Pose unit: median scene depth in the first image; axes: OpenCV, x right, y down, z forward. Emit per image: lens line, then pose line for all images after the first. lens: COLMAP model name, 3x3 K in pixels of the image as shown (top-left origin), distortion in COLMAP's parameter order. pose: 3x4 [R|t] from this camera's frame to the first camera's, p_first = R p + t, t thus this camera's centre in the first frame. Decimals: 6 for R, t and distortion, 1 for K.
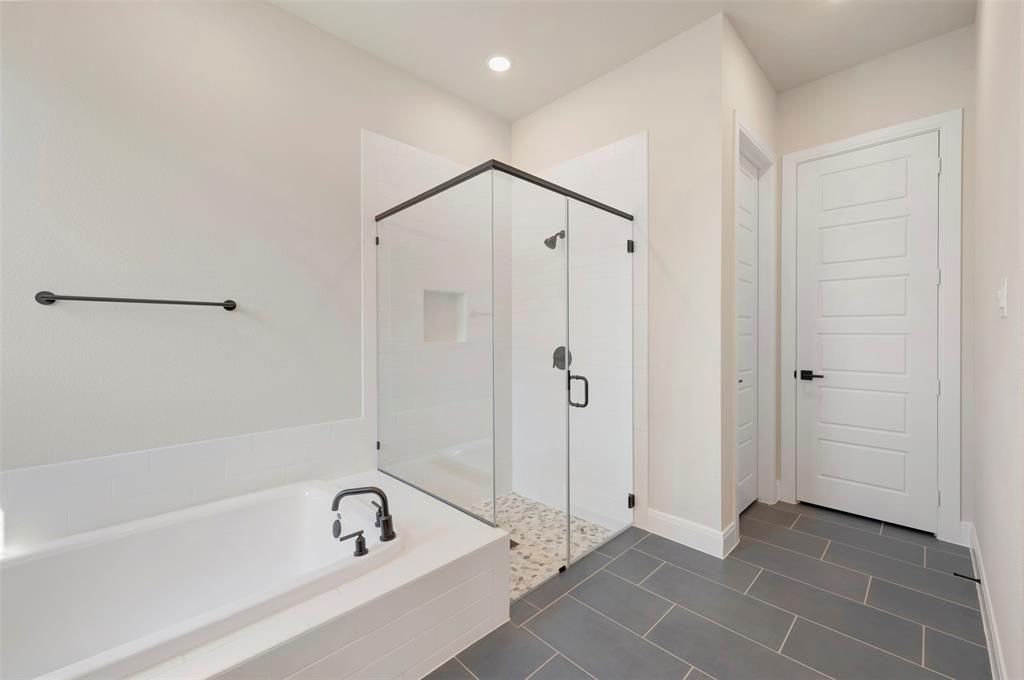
lens RADIAL K [[407.2, 0, 518.3], [0, 407.2, 333.6], [0, 0, 1]] dist [0.003510, 0.000074]
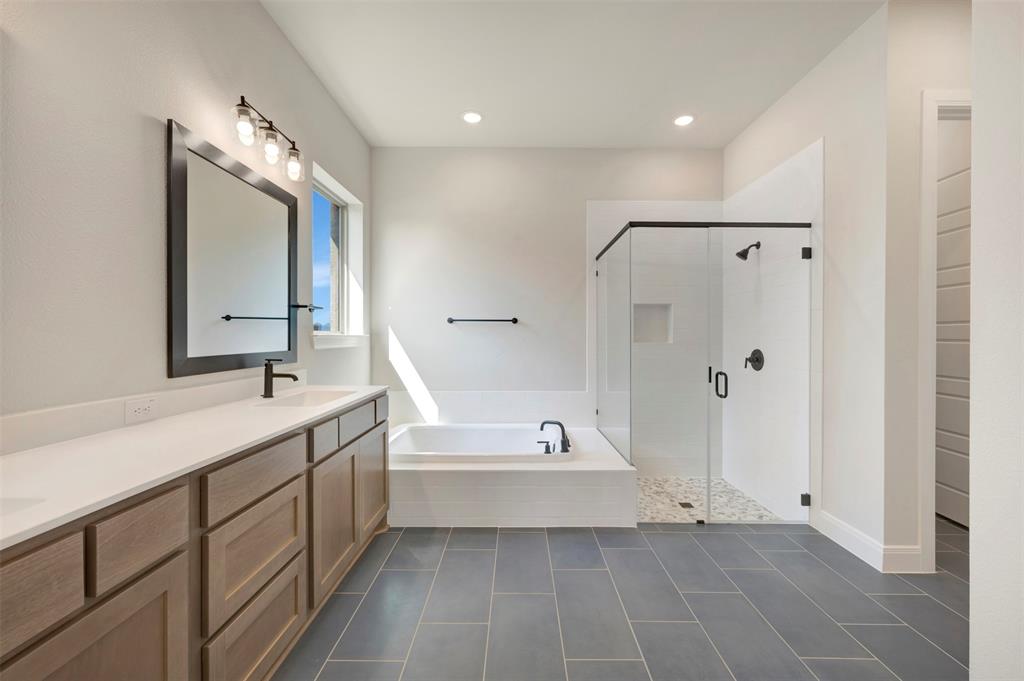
lens RADIAL K [[407.2, 0, 510.6], [0, 407.2, 339.1], [0, 0, 1]] dist [0.003510, 0.000074]
pose [[0.702635, 0.011496, -0.711457, 0.485992], [-0.004090, 0.999918, 0.012118, -0.005903], [0.711538, -0.005605, 0.702625, -0.260147]]
